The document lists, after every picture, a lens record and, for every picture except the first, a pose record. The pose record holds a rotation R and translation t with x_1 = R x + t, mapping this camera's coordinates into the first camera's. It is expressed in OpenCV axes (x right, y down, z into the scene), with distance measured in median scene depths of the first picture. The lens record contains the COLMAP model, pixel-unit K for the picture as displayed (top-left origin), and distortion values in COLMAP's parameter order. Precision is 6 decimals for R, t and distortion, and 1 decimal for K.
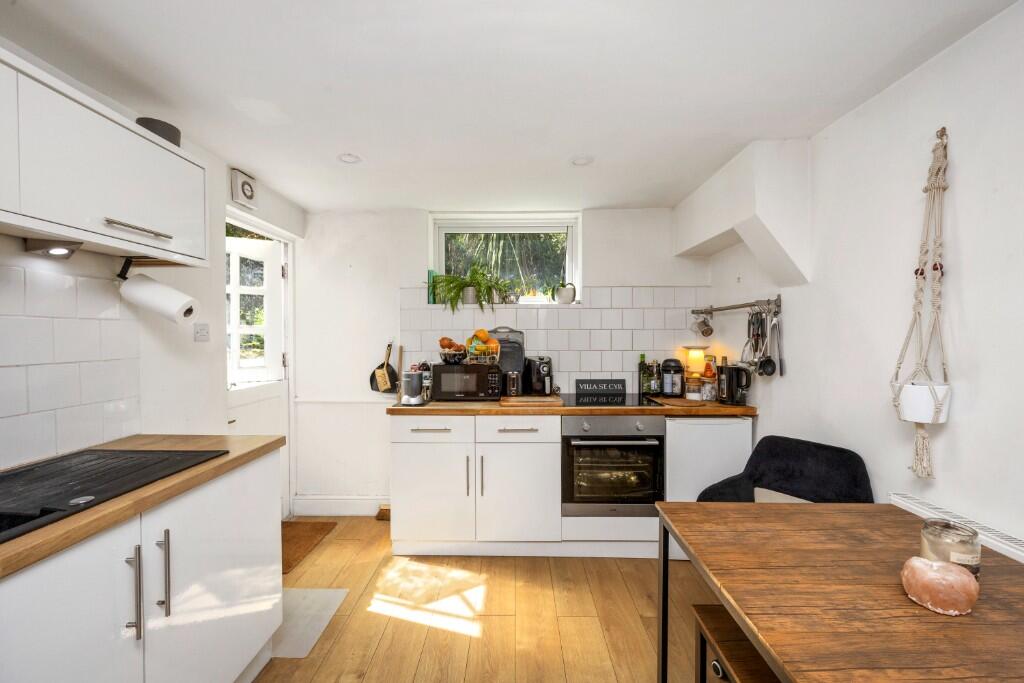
lens RADIAL K [[408.7, 0, 512.0], [0, 408.7, 341.5], [0, 0, 1]] dist [-0.001856, -0.000104]
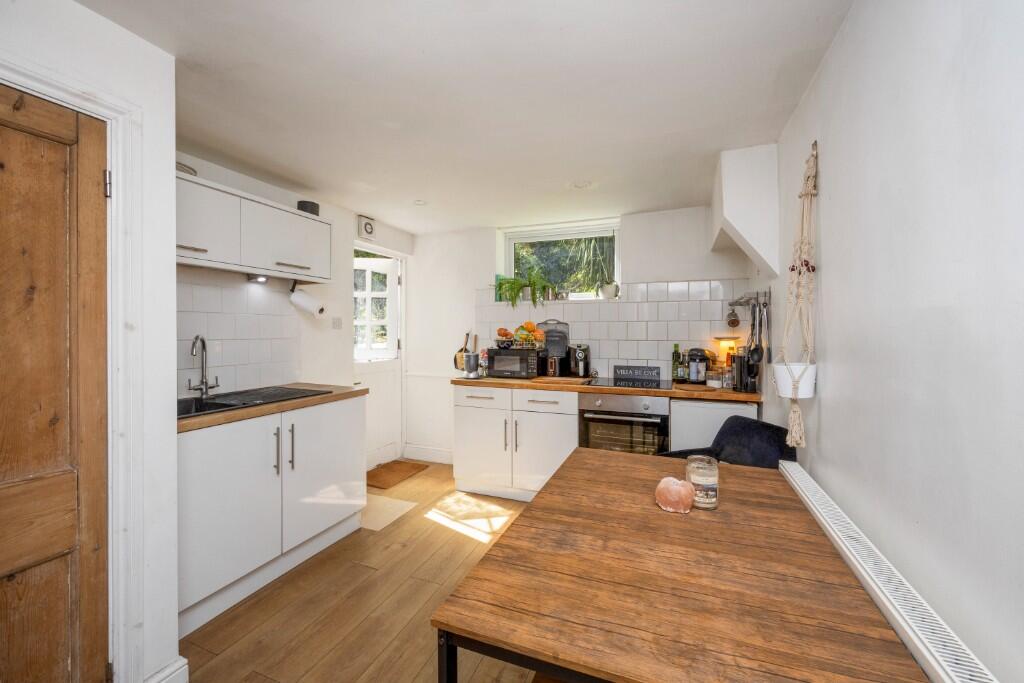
lens RADIAL K [[414.3, 0, 515.5], [0, 414.3, 334.0], [0, 0, 1]] dist [-0.001242, -0.000055]
pose [[0.933504, 0.006763, -0.358504, 0.344202], [-0.009125, 0.999946, -0.004896, 0.015116], [0.358452, 0.007842, 0.933515, -0.186898]]
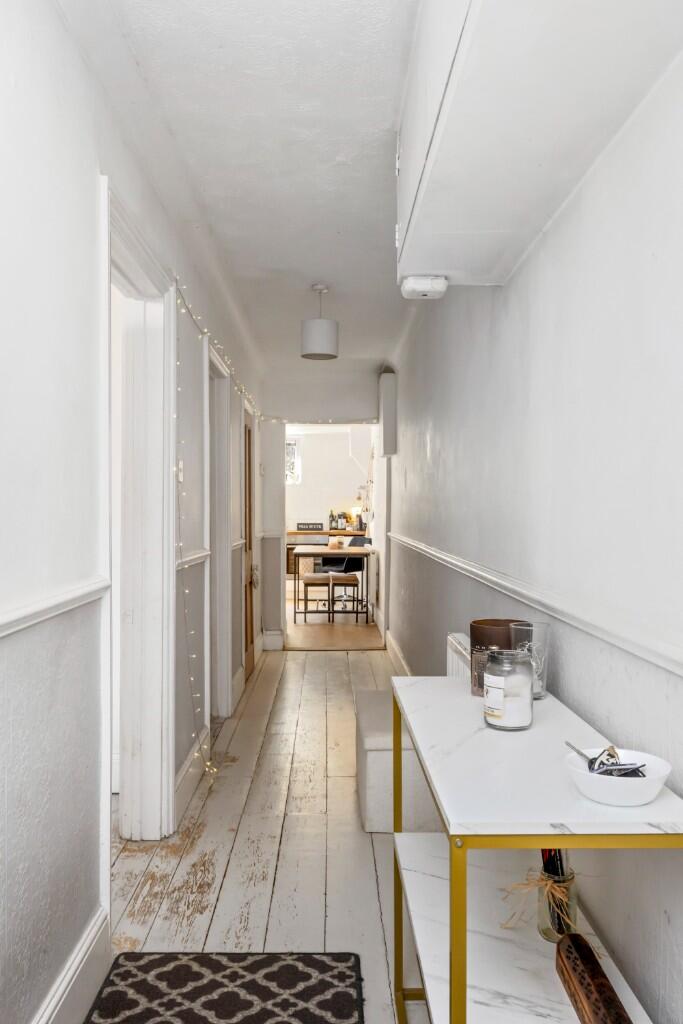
lens RADIAL K [[833.4, 0, 341.5], [0, 833.4, 512.0], [0, 0, 1]] dist [0.000195, -0.000024]
pose [[0.999633, 0.008614, 0.025670, 0.289715], [-0.008312, 0.999896, -0.011820, 0.095411], [-0.025769, 0.011602, 0.999601, -3.215220]]
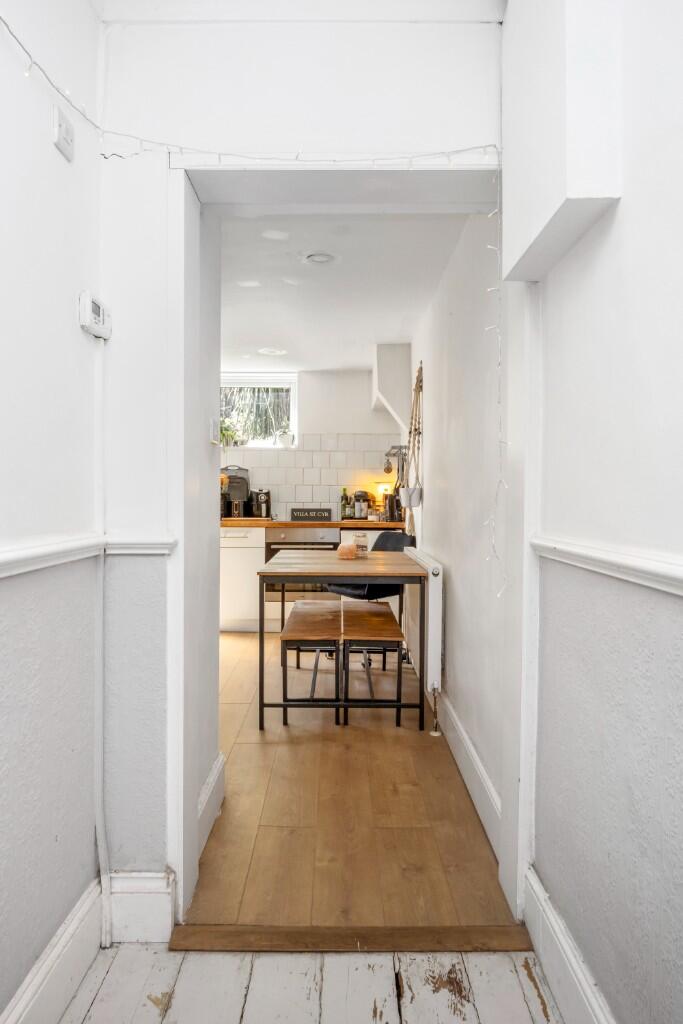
lens RADIAL K [[653.4, 0, 341.5], [0, 653.4, 512.0], [0, 0, 1]] dist [0.000907, 0.000014]
pose [[0.999953, 0.007972, 0.005596, 0.326855], [-0.007995, 0.999959, 0.004255, 0.103741], [-0.005562, -0.004300, 0.999975, -1.079758]]
